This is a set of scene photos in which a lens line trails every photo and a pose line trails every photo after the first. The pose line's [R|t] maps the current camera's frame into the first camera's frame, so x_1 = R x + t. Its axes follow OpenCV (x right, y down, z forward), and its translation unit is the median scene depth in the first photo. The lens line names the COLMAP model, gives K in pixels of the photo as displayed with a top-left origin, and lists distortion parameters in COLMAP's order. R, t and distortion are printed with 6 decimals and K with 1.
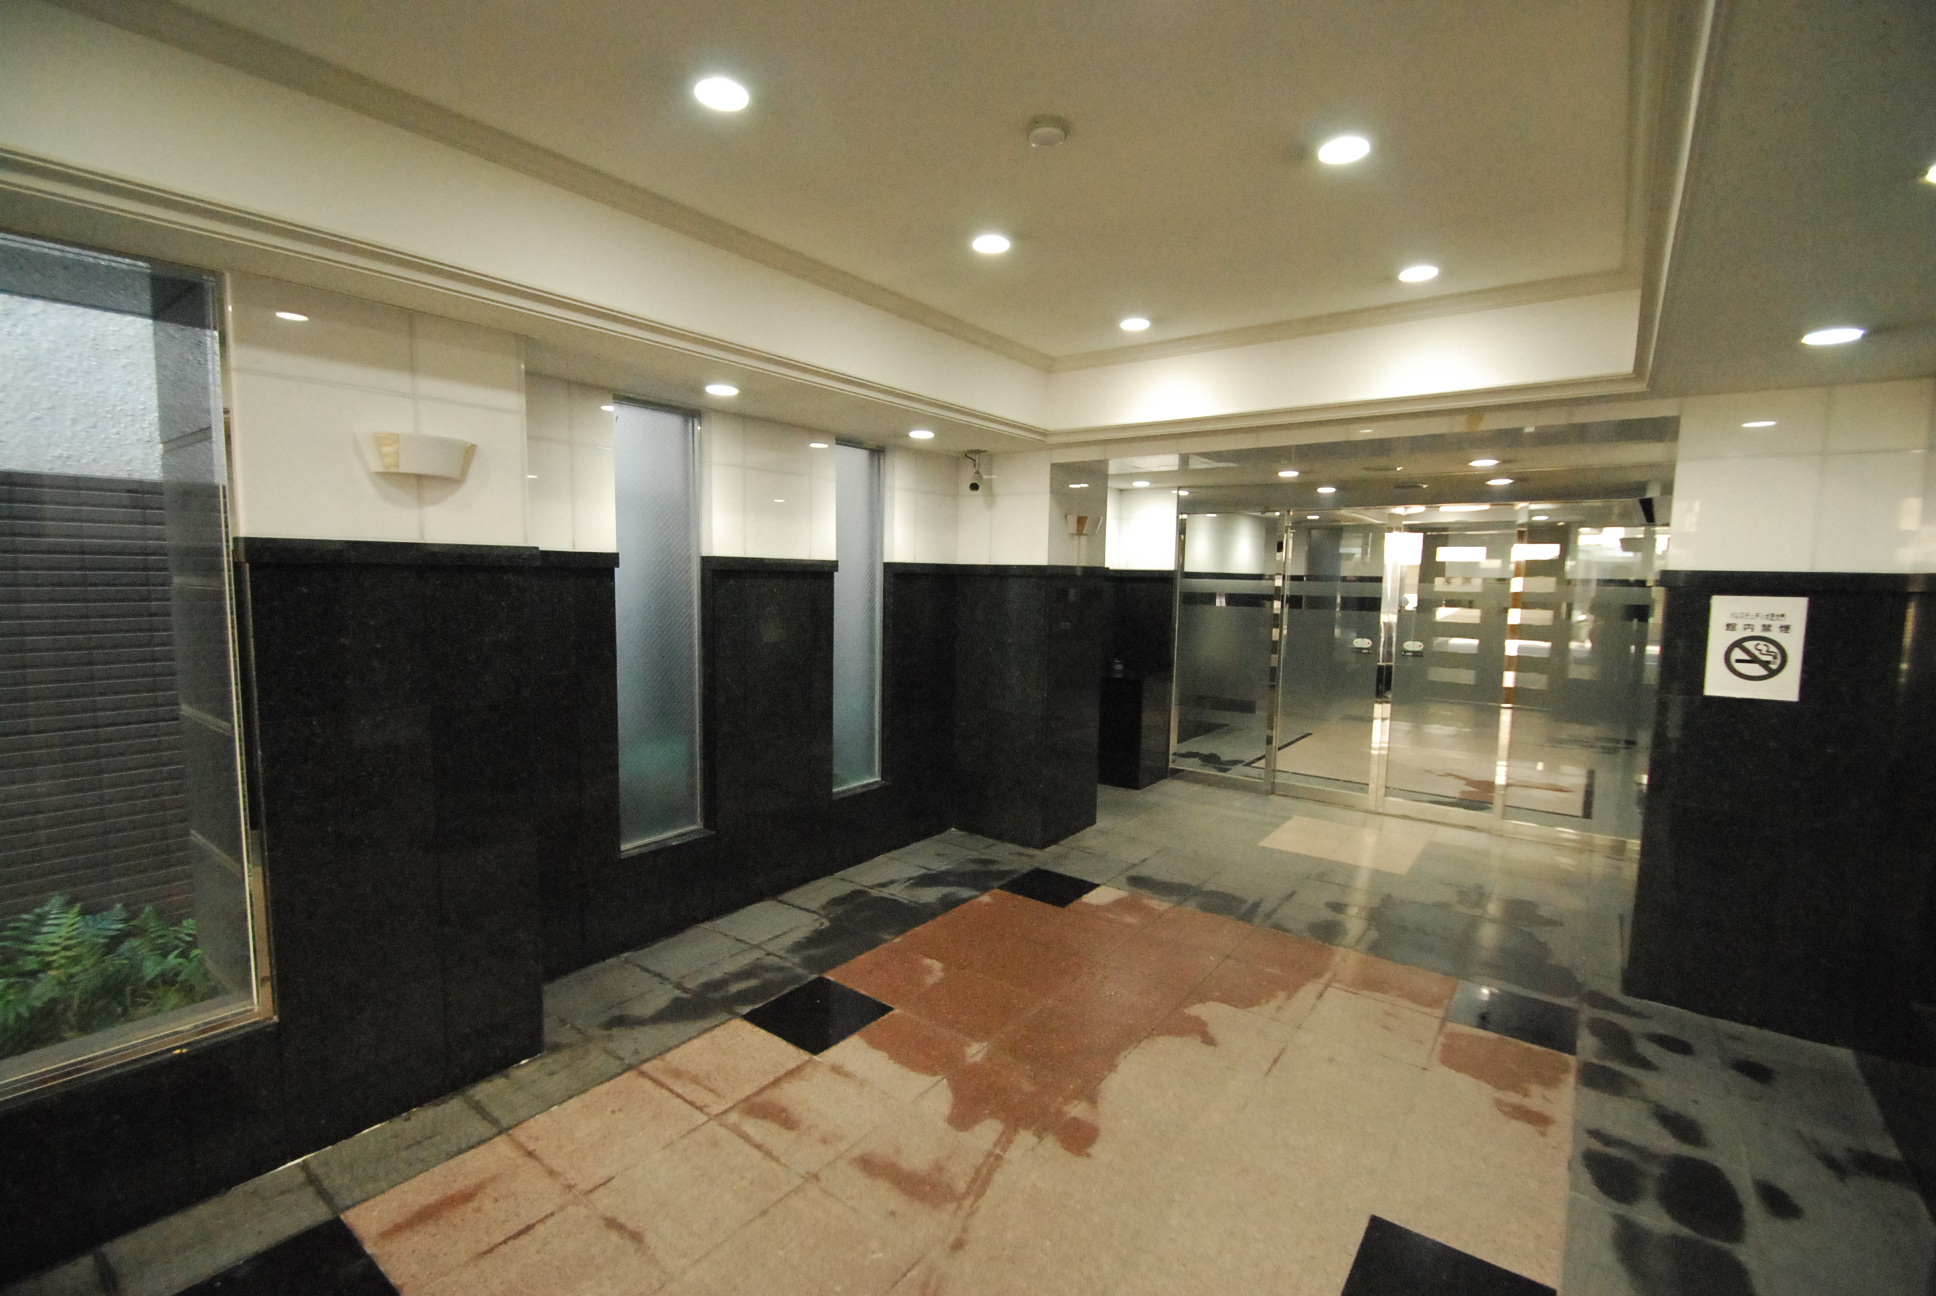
lens RADIAL K [[848.0, 0, 959.5], [0, 848.0, 657.0], [0, 0, 1]] dist [0.002371, -0.013194]
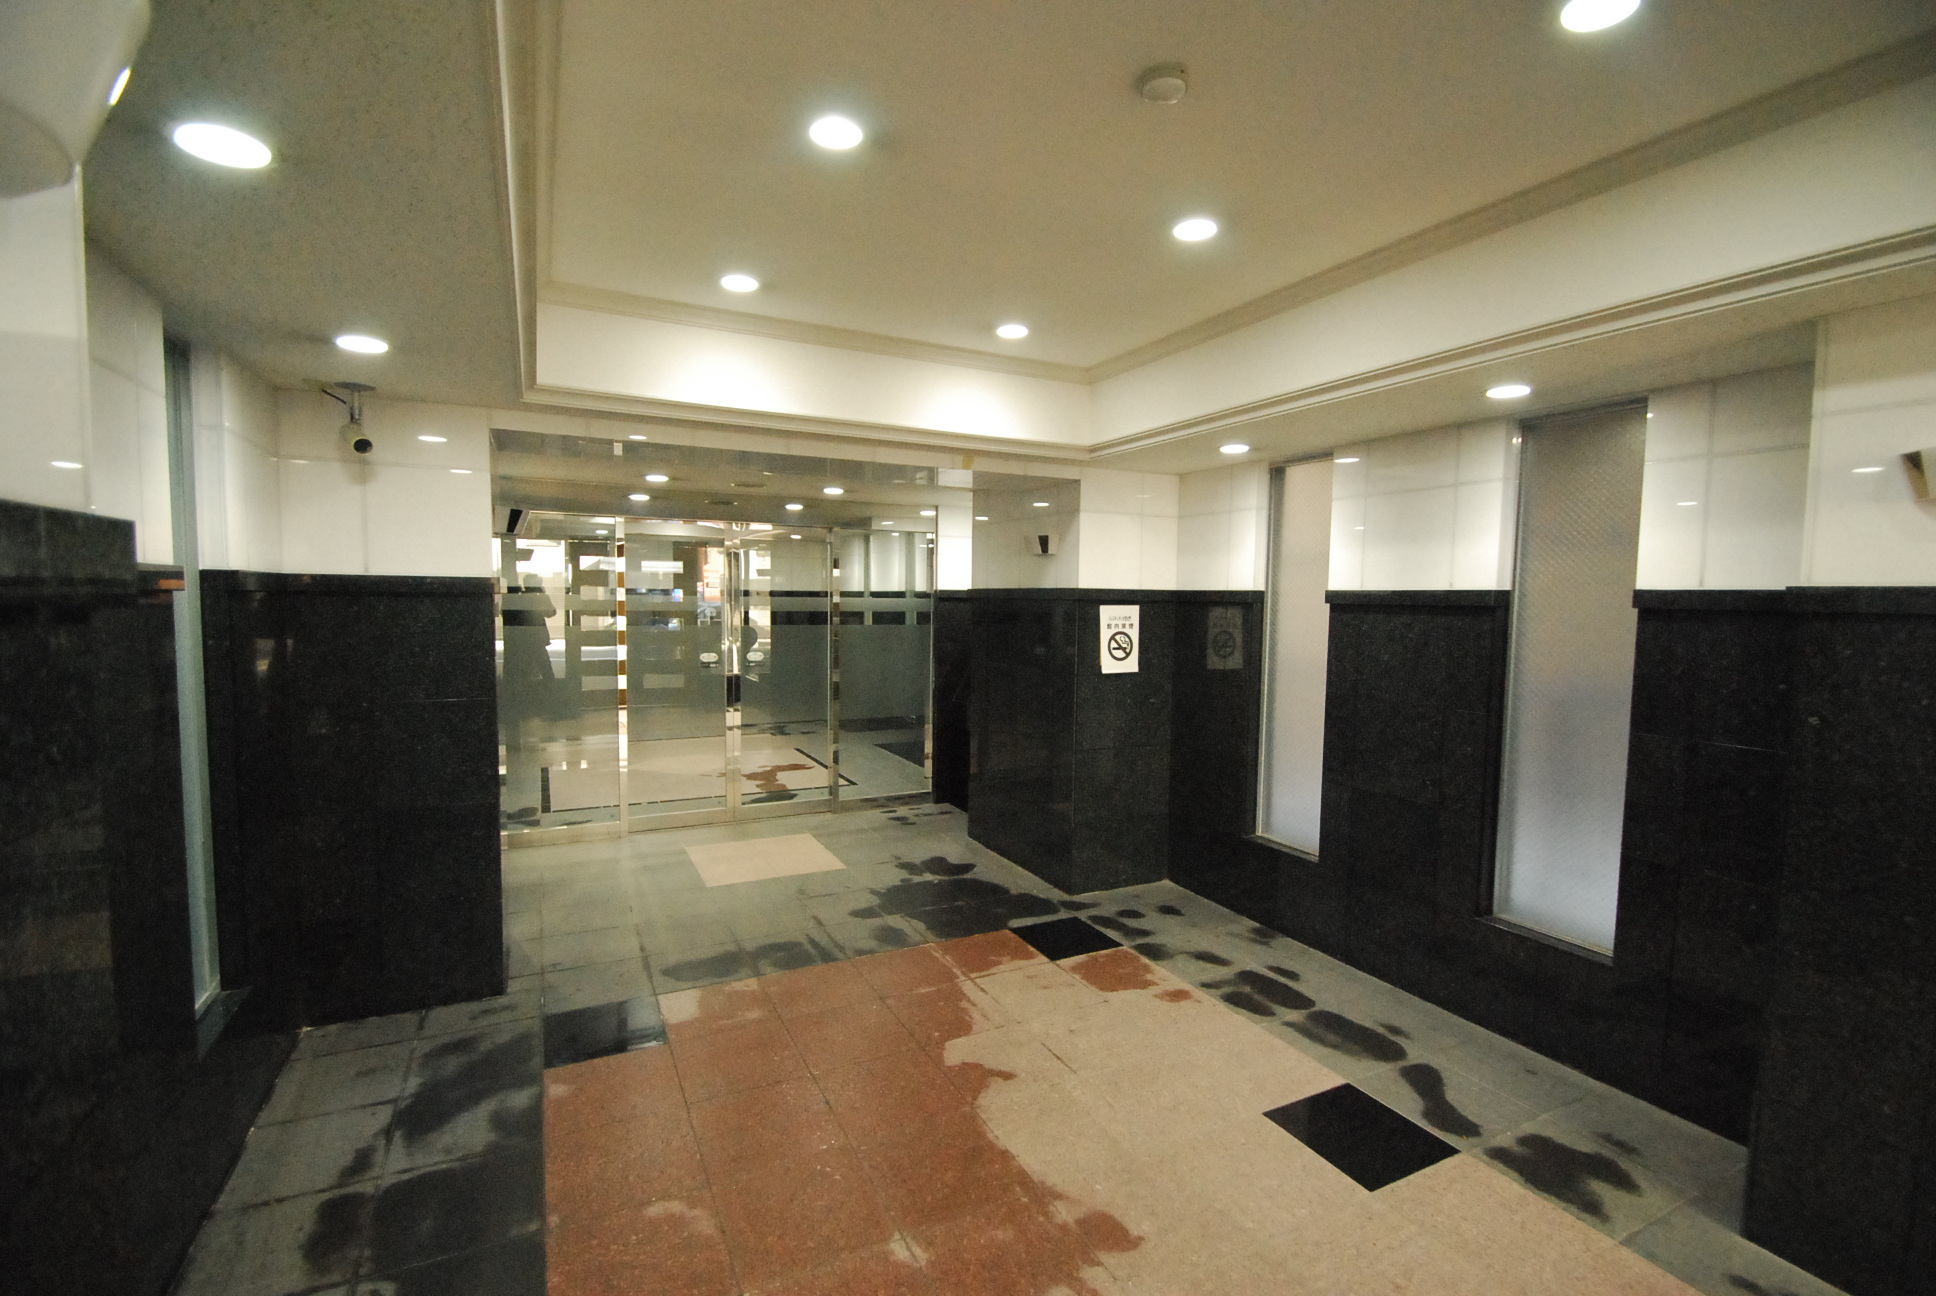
lens RADIAL K [[848.0, 0, 959.5], [0, 848.0, 657.0], [0, 0, 1]] dist [0.002371, -0.013194]
pose [[0.433952, -0.074776, 0.897828, -0.432753], [0.081818, 0.995703, 0.043382, -0.053817], [-0.897213, 0.054633, 0.438205, 0.459040]]
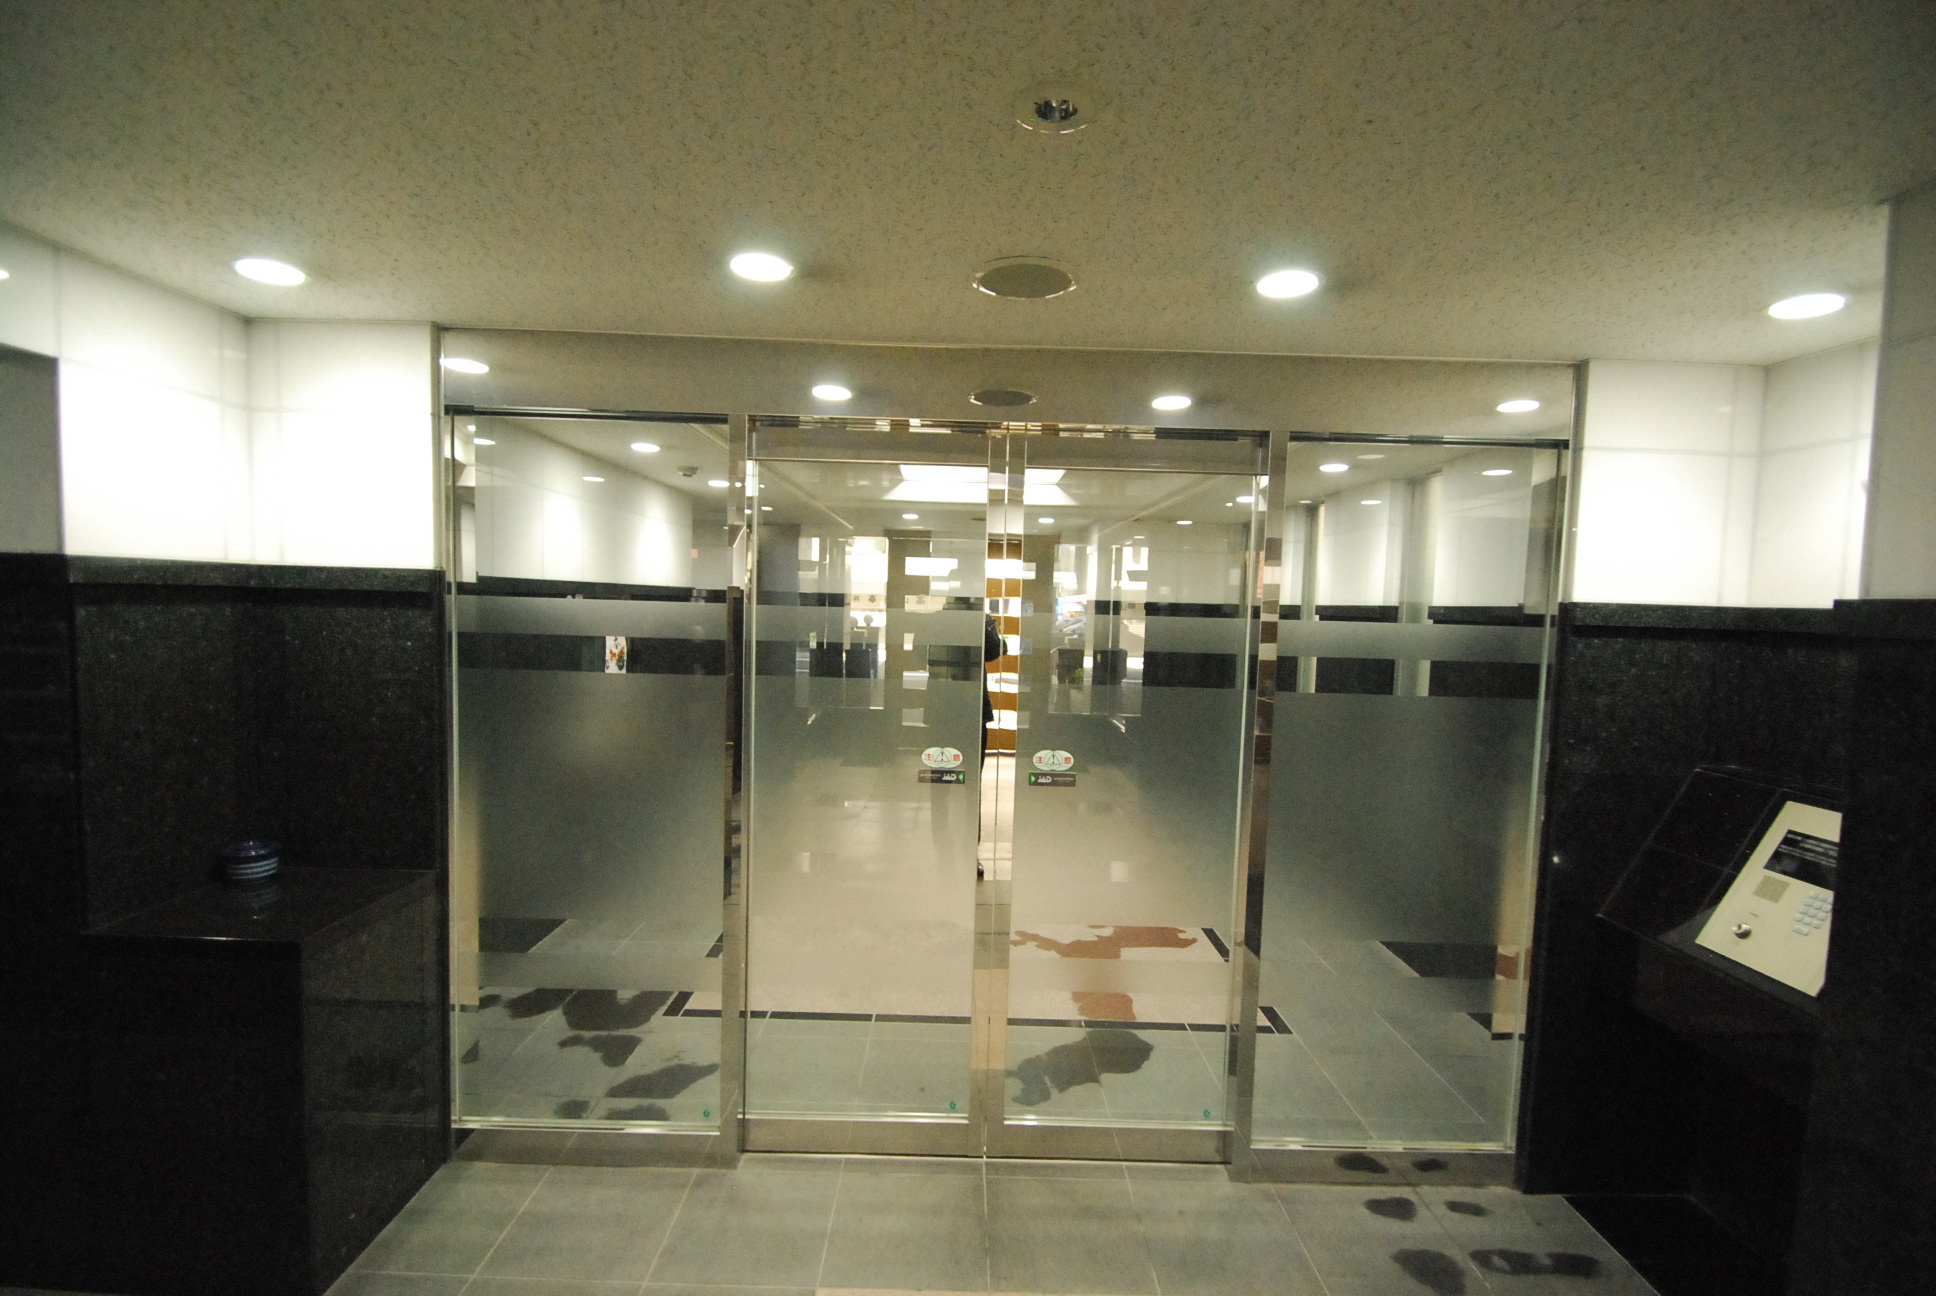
lens RADIAL K [[848.0, 0, 959.5], [0, 848.0, 657.0], [0, 0, 1]] dist [0.002371, -0.013194]
pose [[0.791910, -0.032290, 0.609783, 0.354409], [0.043569, 0.999044, -0.003679, -0.096315], [-0.609081, 0.029482, 0.792560, 1.010571]]
